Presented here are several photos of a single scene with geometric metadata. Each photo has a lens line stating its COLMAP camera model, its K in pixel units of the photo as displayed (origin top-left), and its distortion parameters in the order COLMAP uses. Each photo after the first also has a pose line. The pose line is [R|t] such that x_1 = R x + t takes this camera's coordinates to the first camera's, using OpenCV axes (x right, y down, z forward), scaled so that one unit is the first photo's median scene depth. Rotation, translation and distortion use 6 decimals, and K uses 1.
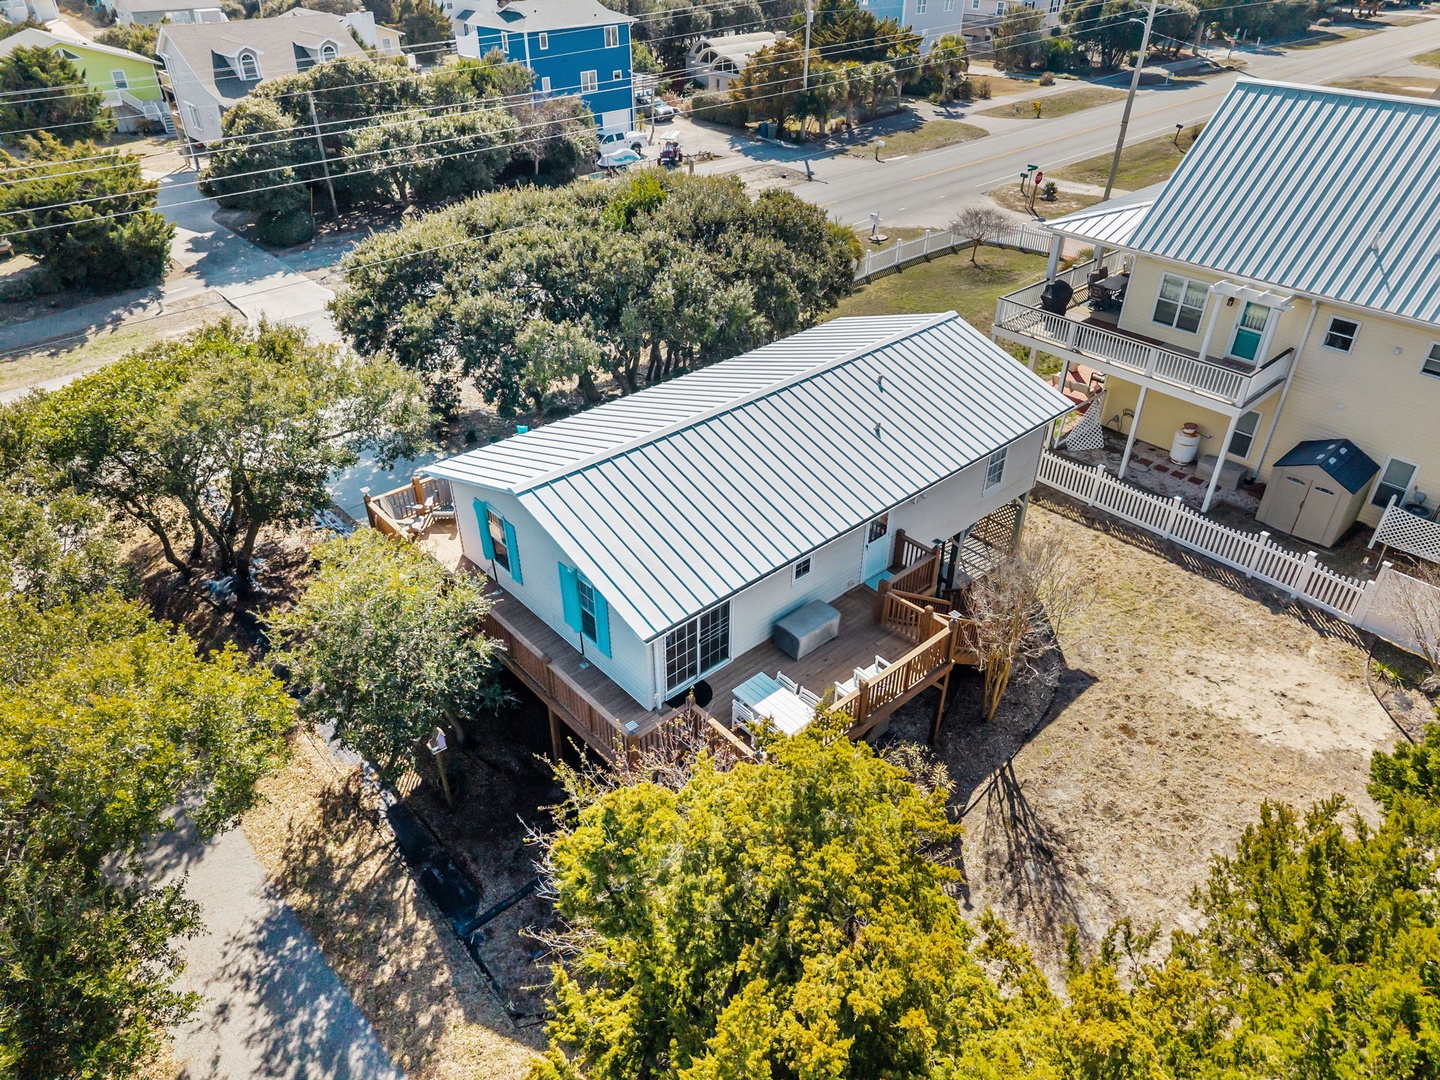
lens RADIAL K [[1097.9, 0, 725.4], [0, 1097.9, 543.7], [0, 0, 1]] dist [0.011926, 0.004450]
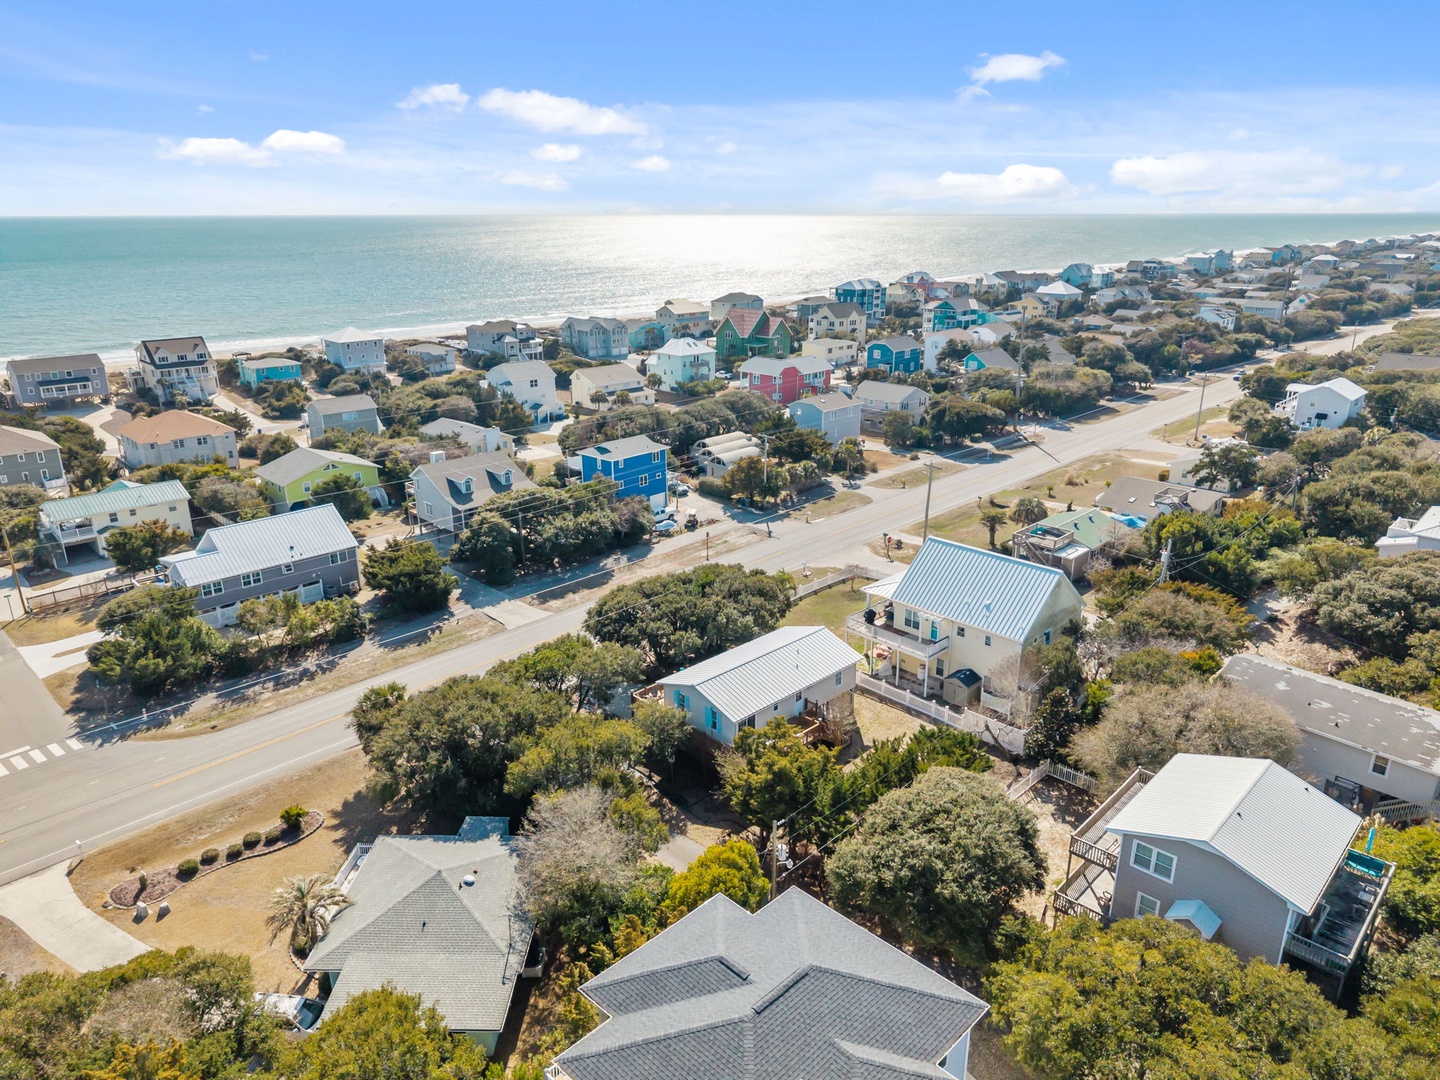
lens RADIAL K [[955.6, 0, 707.8], [0, 955.6, 541.5], [0, 0, 1]] dist [0.124204, -0.000441]
pose [[0.999732, -0.021164, 0.009356, -0.050882], [0.022826, 0.968342, -0.248580, 0.084158], [-0.003799, 0.248727, 0.968566, -0.651844]]
